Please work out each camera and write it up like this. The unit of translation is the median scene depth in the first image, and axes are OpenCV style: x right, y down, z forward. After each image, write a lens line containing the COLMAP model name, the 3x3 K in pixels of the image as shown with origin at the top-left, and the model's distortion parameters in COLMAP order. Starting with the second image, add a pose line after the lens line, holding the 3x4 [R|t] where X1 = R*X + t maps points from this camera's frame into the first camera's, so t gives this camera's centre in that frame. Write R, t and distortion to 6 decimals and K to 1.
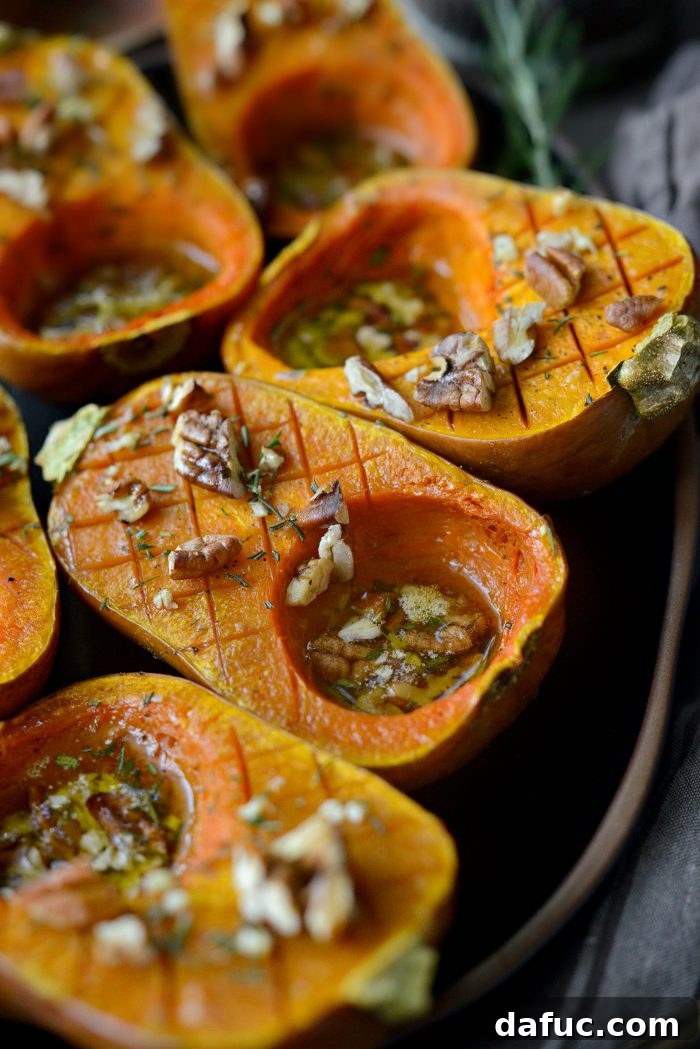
lens RADIAL K [[1800.7, 0, 300.7], [0, 1800.7, 524.8], [0, 0, 1]] dist [-0.104184, -0.120667]
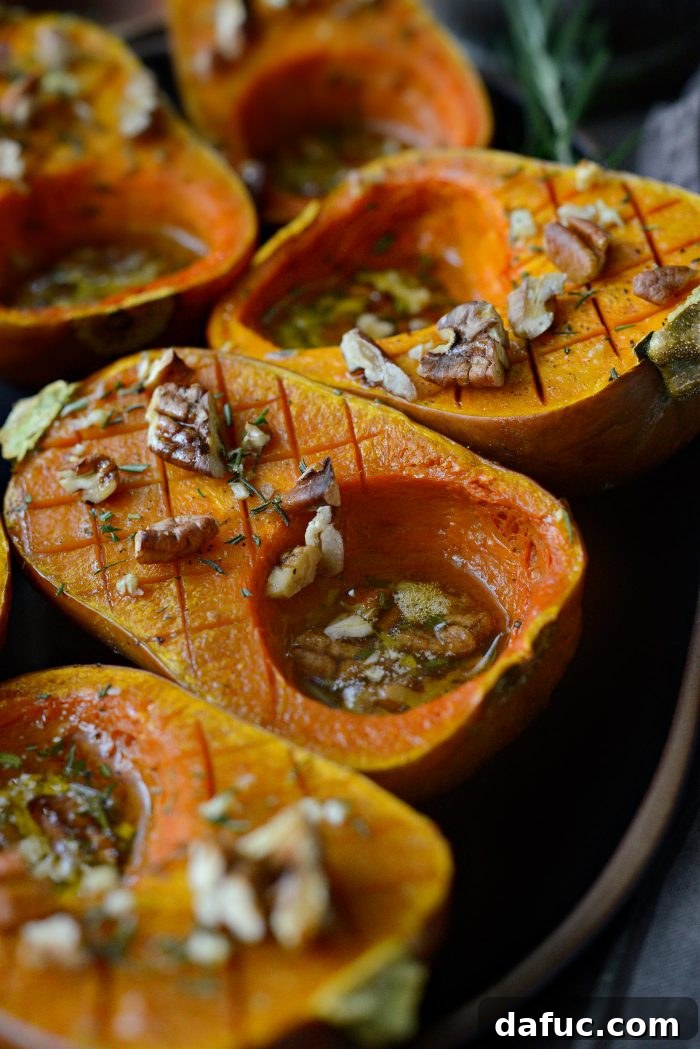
lens RADIAL K [[1800.7, 0, 300.7], [0, 1800.7, 524.8], [0, 0, 1]] dist [-0.104184, -0.120667]
pose [[0.999432, 0.033648, -0.001858, 0.009268], [-0.033691, 0.996383, -0.078016, 0.077666], [-0.000774, 0.078034, 0.996950, 0.115887]]
